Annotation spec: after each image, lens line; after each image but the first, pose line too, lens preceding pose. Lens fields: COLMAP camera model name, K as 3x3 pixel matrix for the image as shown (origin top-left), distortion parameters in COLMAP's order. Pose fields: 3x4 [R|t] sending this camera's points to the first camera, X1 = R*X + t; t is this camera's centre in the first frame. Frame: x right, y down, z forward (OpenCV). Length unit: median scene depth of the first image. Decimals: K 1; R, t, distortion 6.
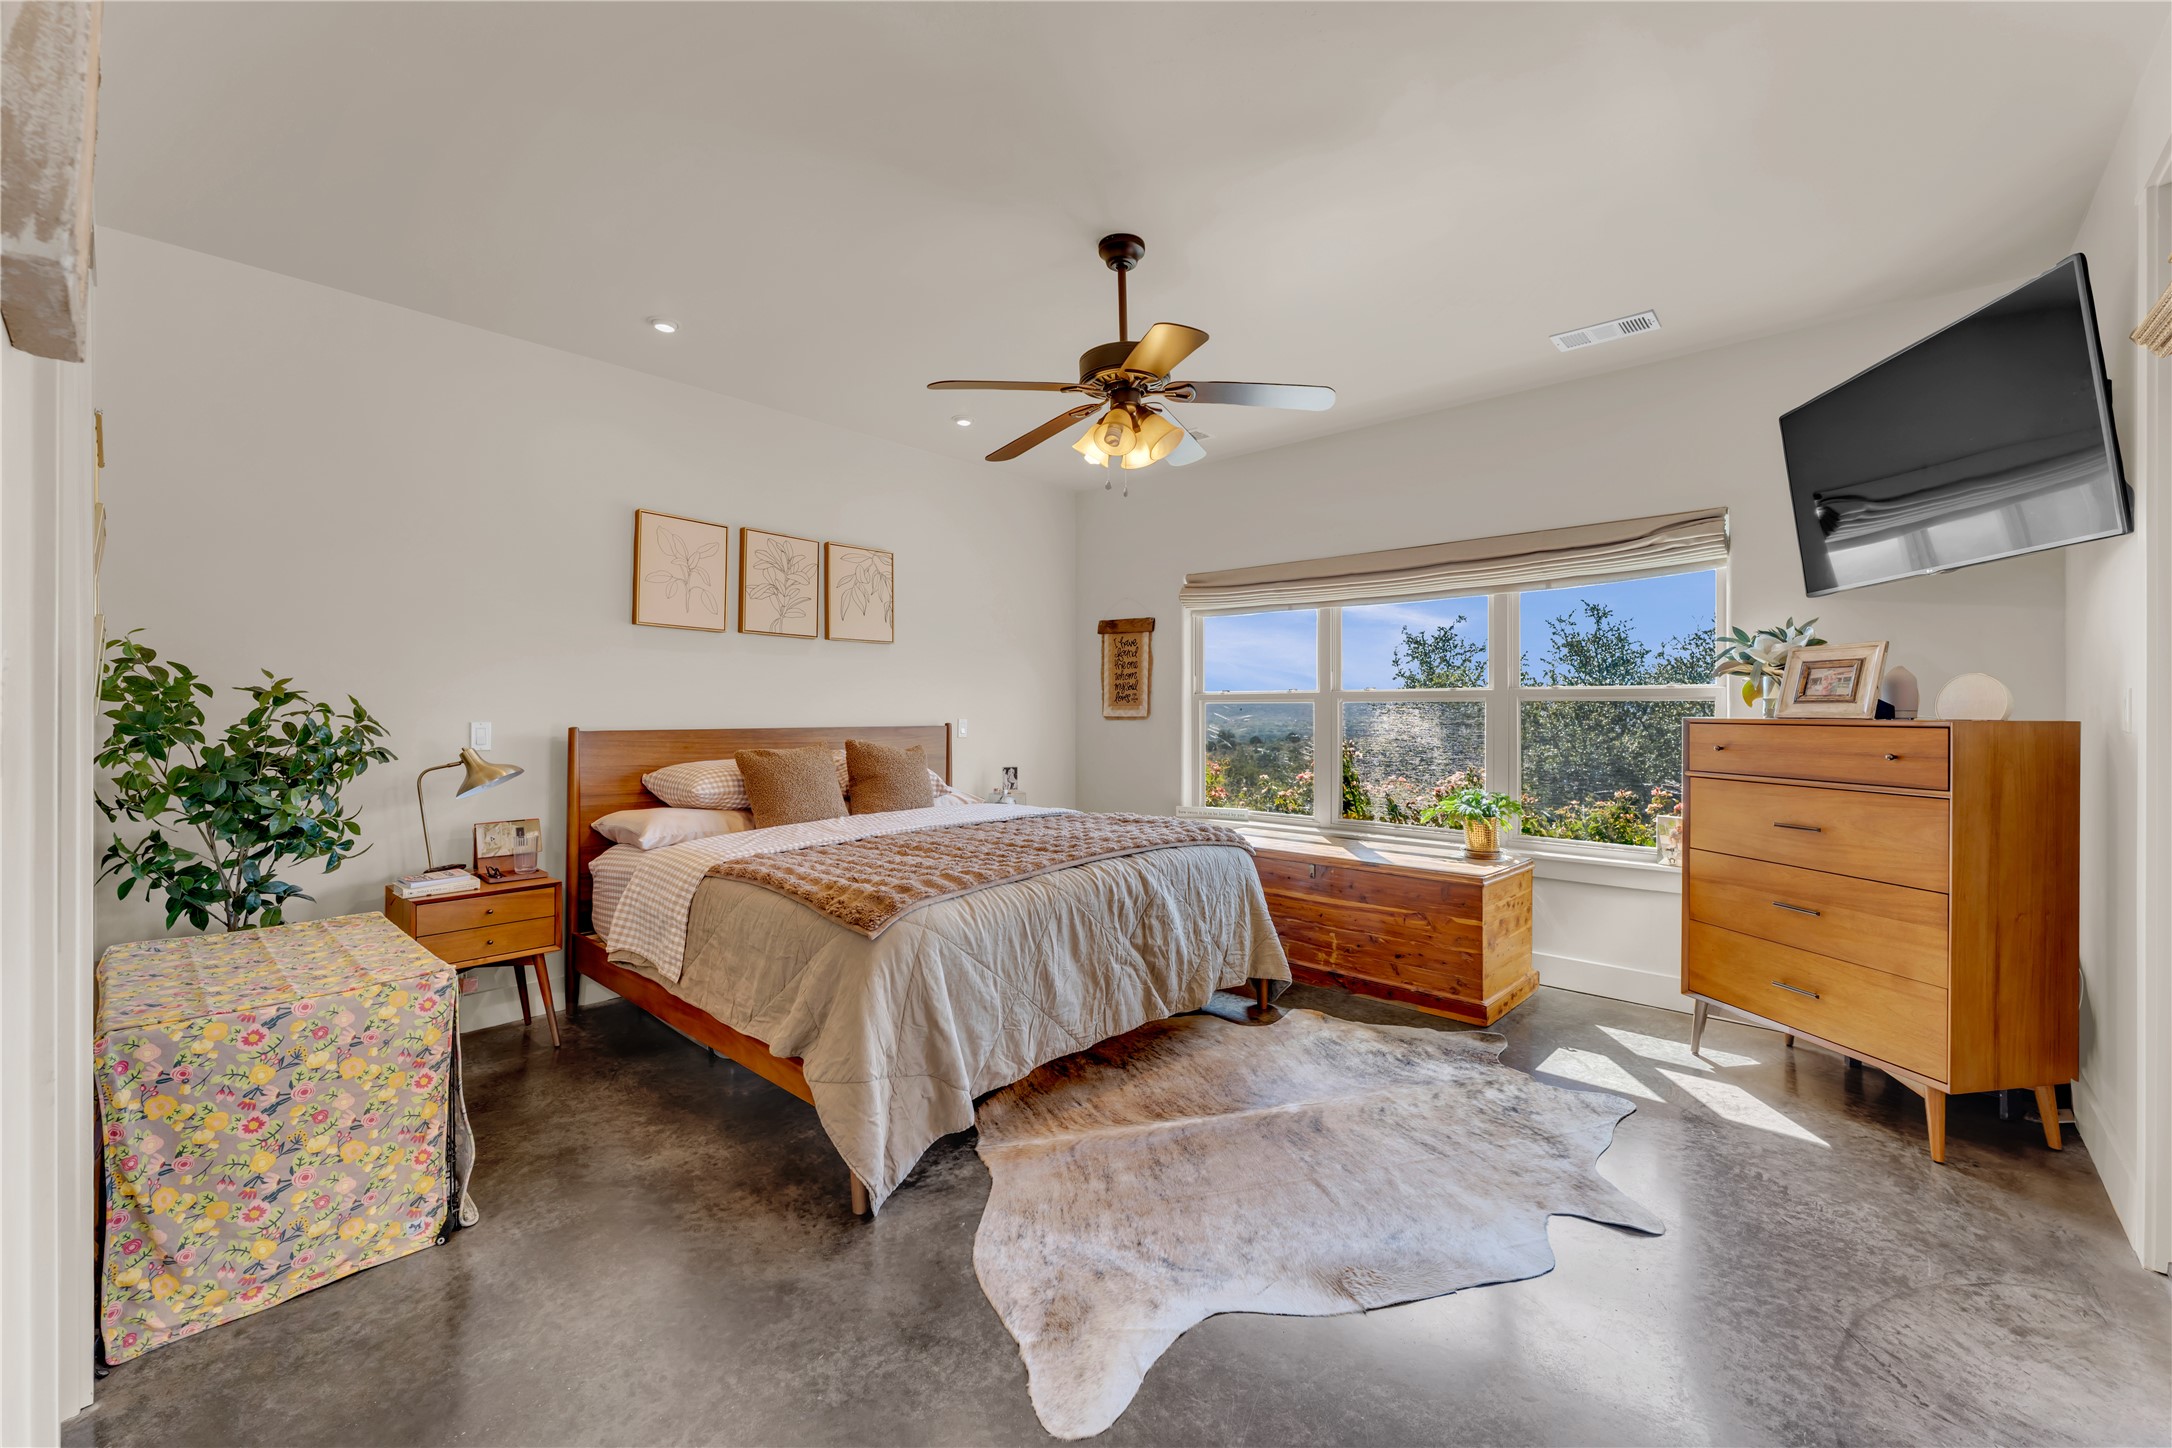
lens RADIAL K [[887.8, 0, 1066.4], [0, 887.8, 717.9], [0, 0, 1]] dist [0.000916, 0.000131]
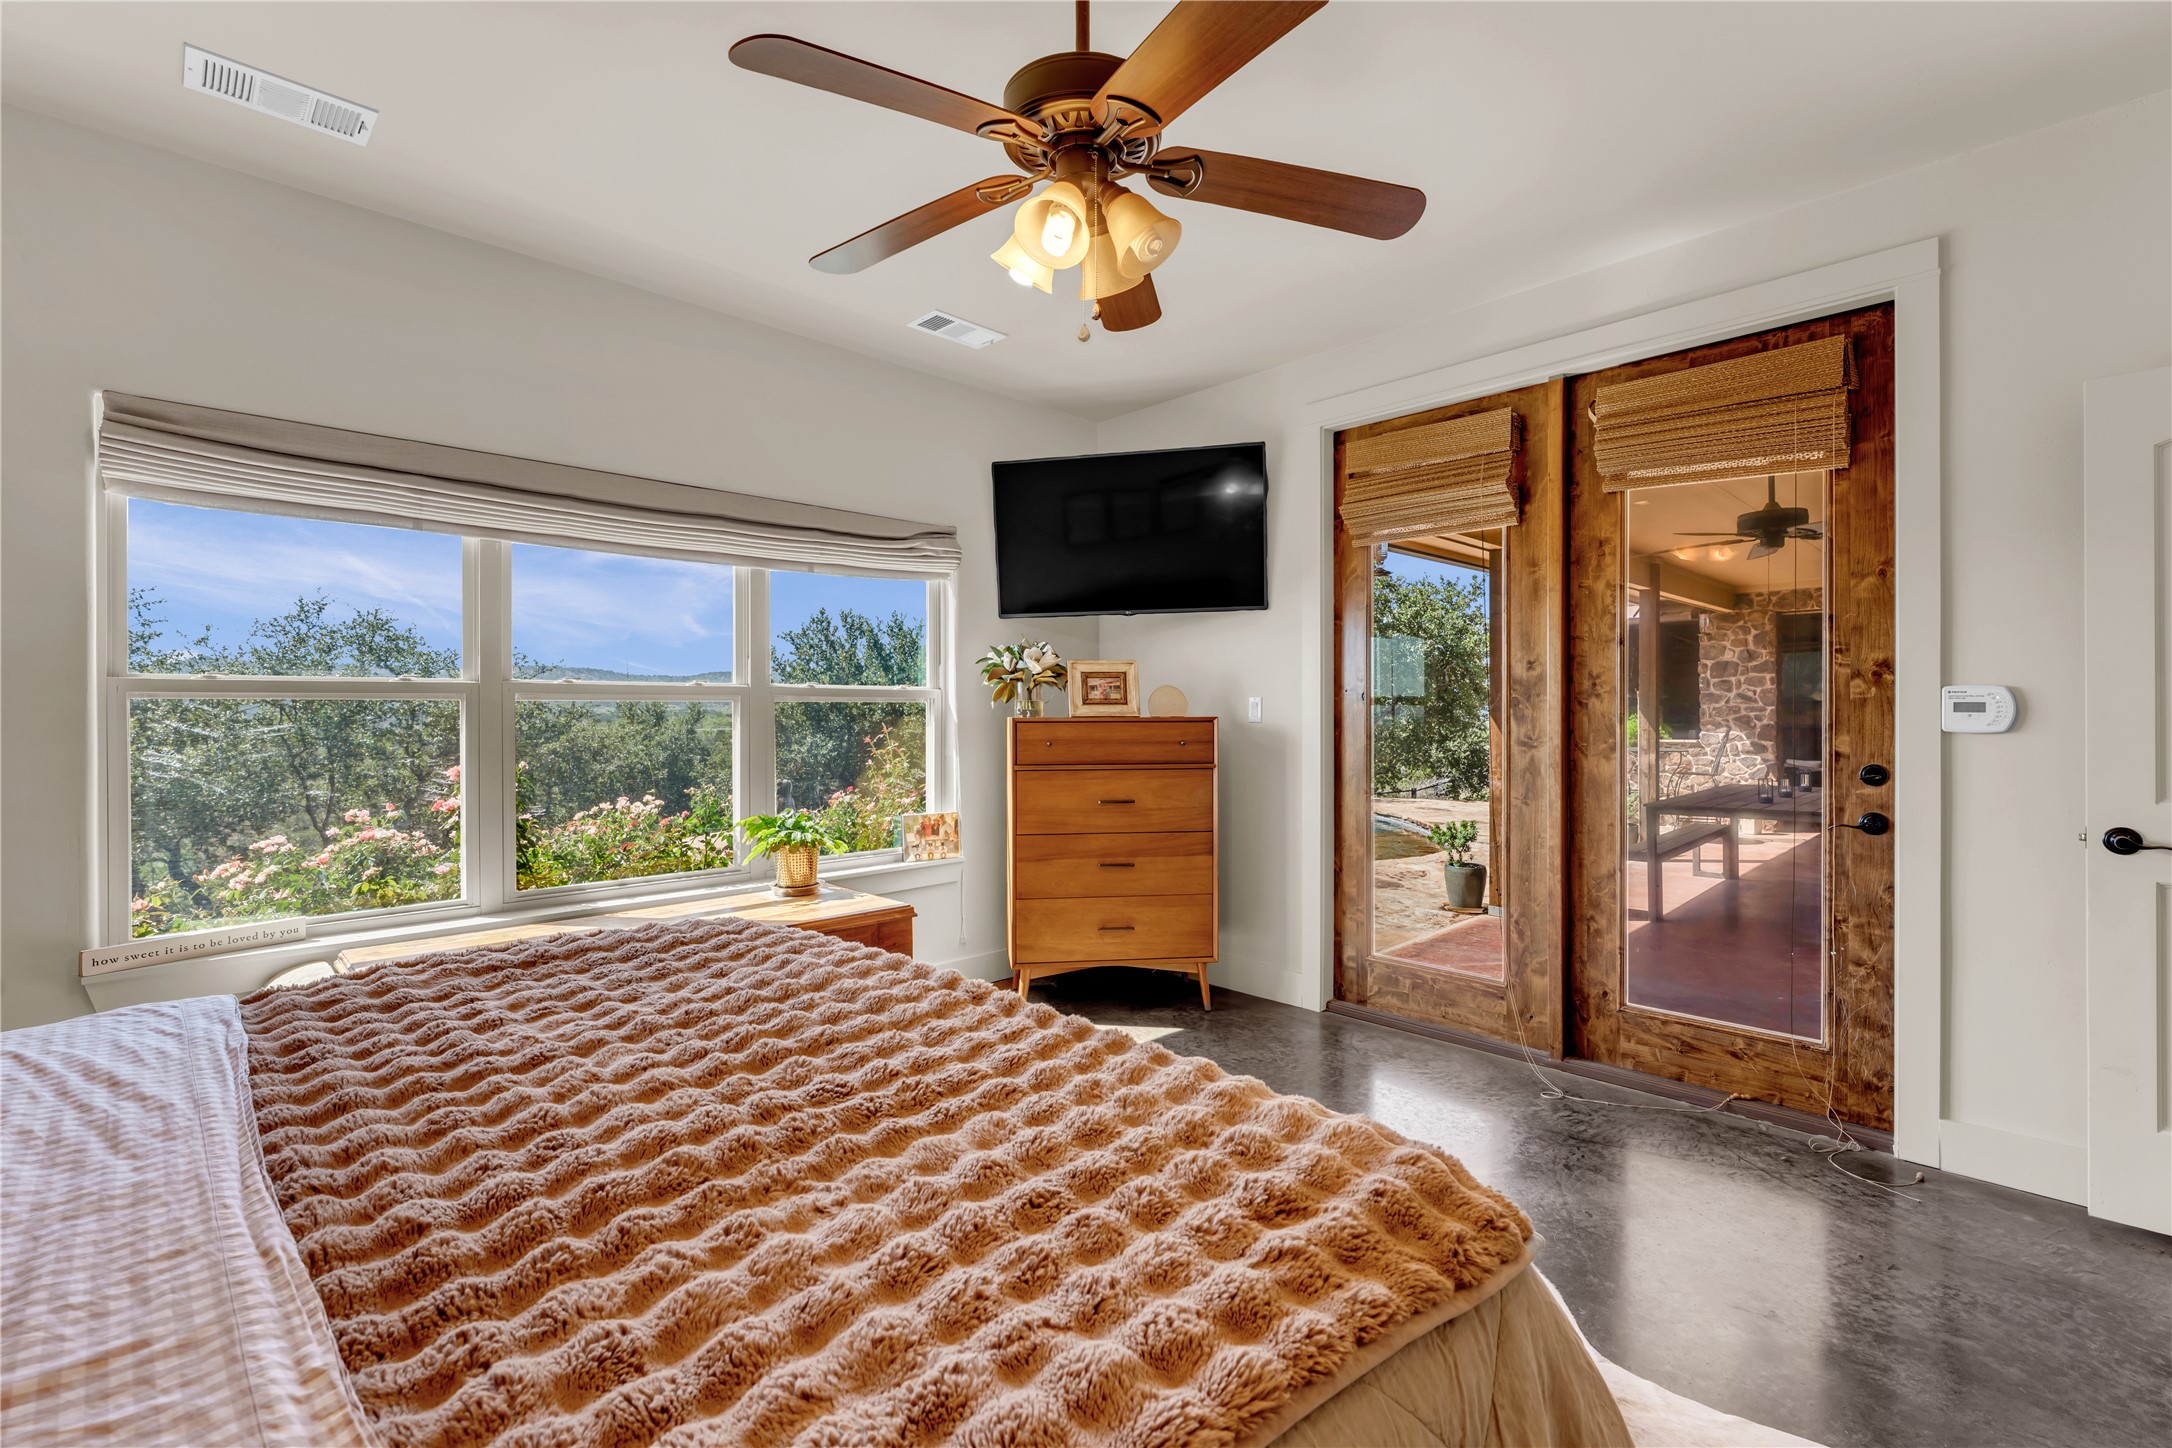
lens RADIAL K [[954.2, 0, 1083.6], [0, 954.2, 709.0], [0, 0, 1]] dist [-0.000786, -0.000011]
pose [[0.036969, -0.001383, 0.999315, -0.433683], [0.012818, 0.999917, 0.000909, -0.009932], [-0.999234, 0.012776, 0.036984, 0.786456]]
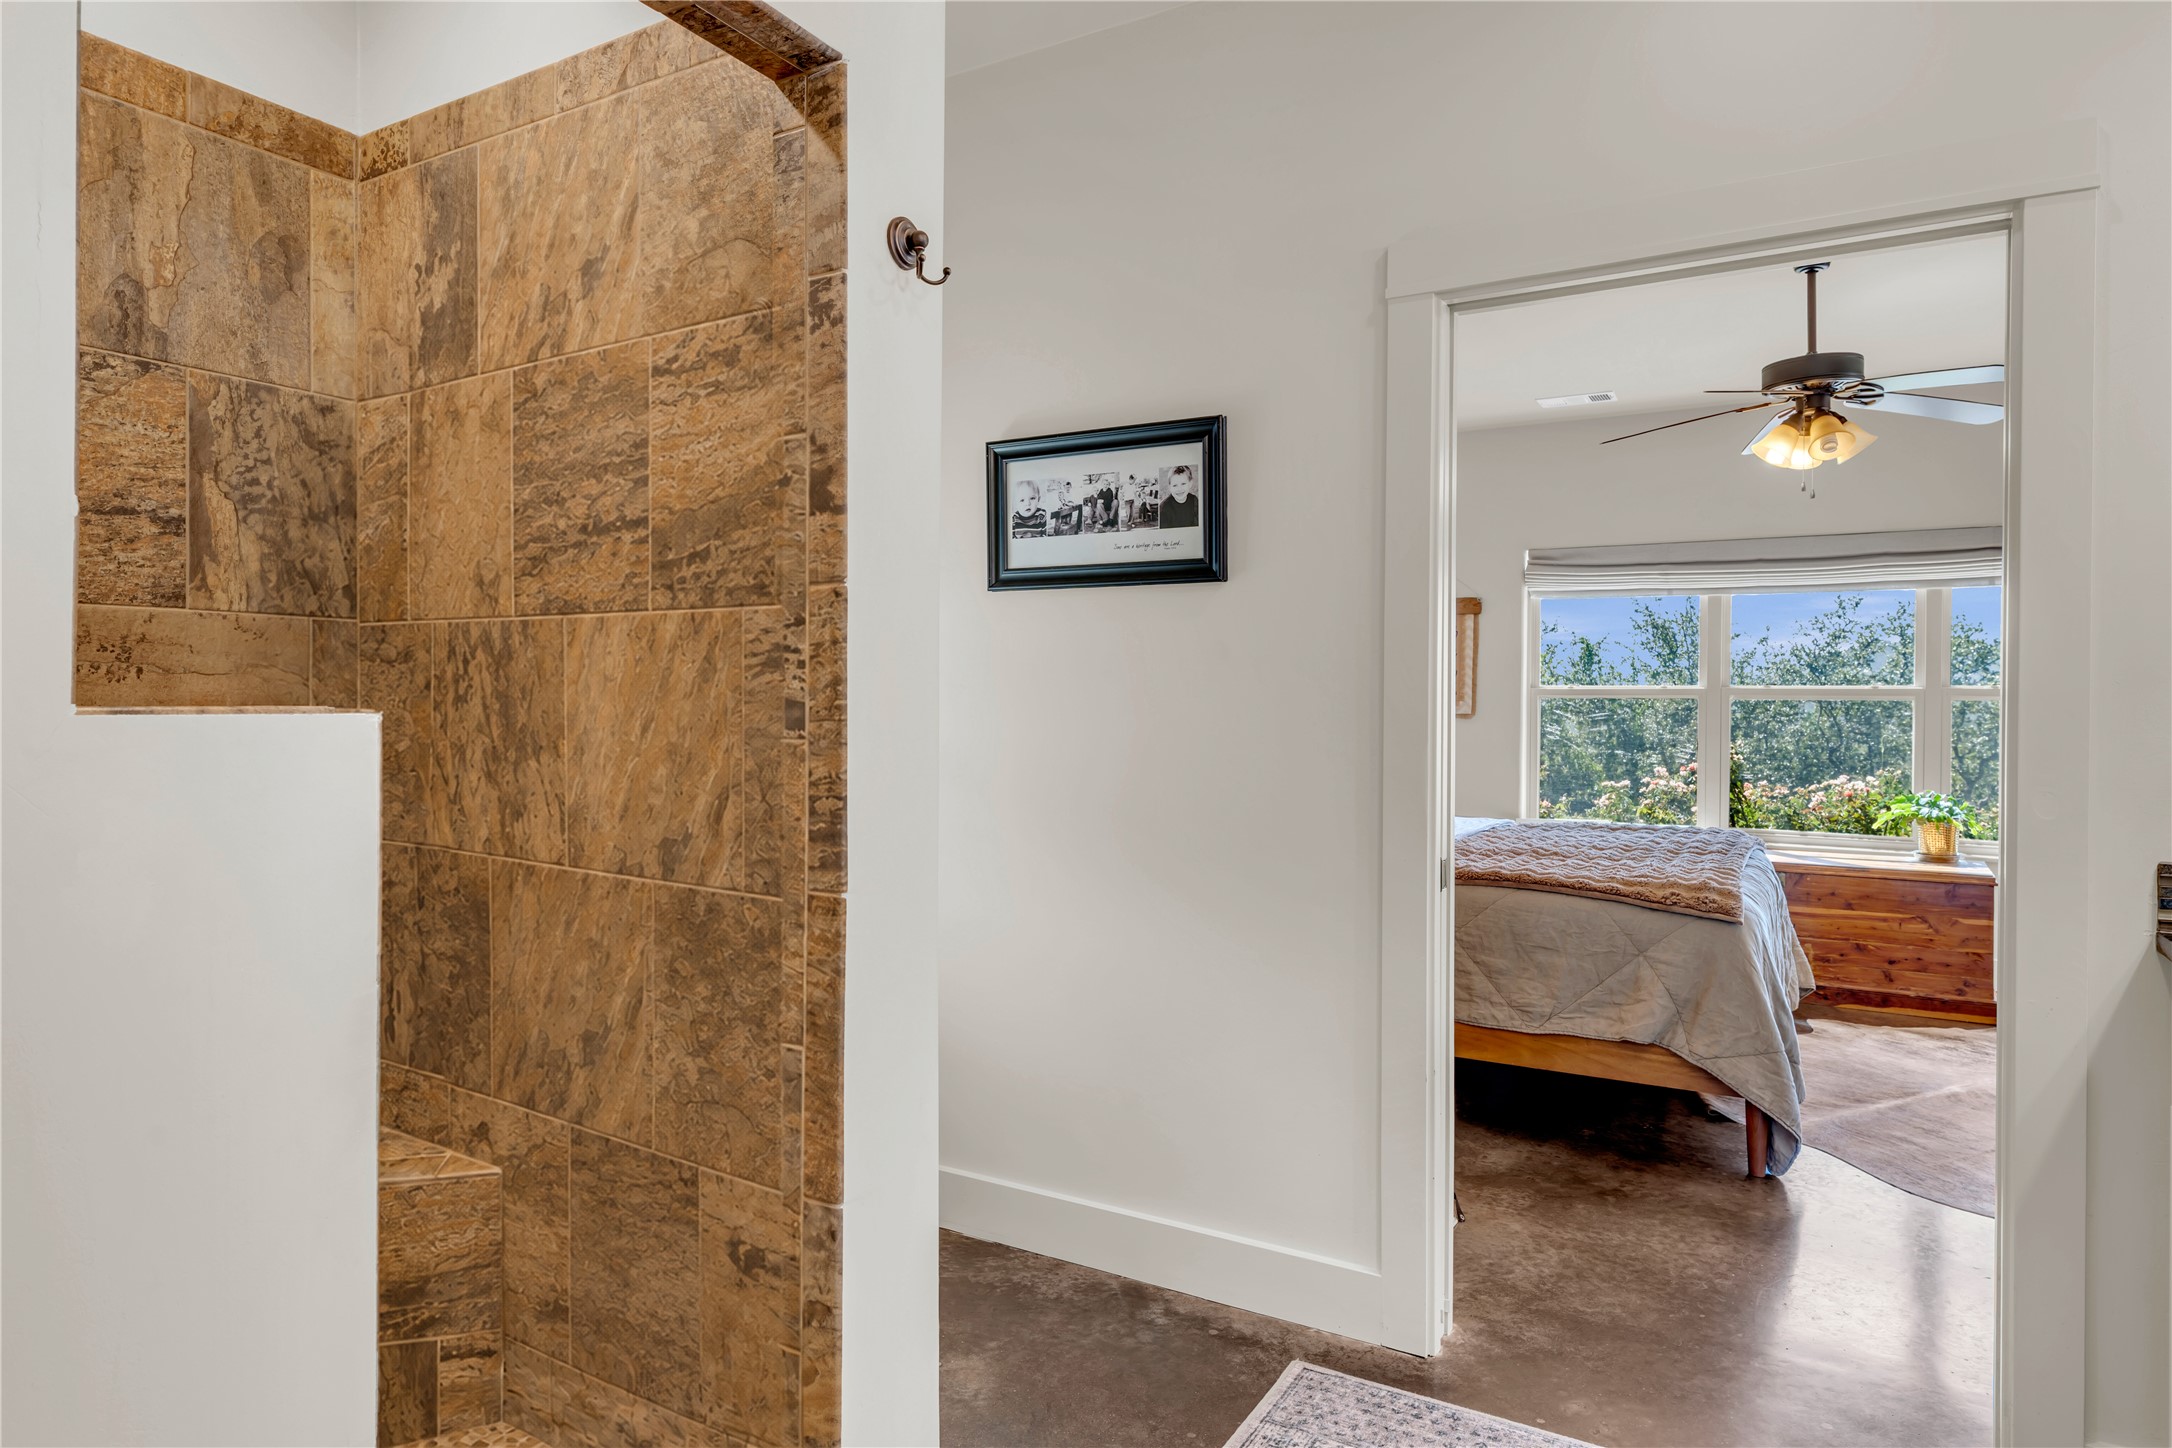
lens RADIAL K [[1314.5, 0, 1086.0], [0, 1314.5, 724.0], [0, 0, 1]] dist [0.001398, 0.000614]
pose [[0.977538, 0.004088, 0.210721, -0.818022], [-0.005895, 0.999951, 0.007946, 0.000857], [-0.210678, -0.009010, 0.977514, -0.227627]]
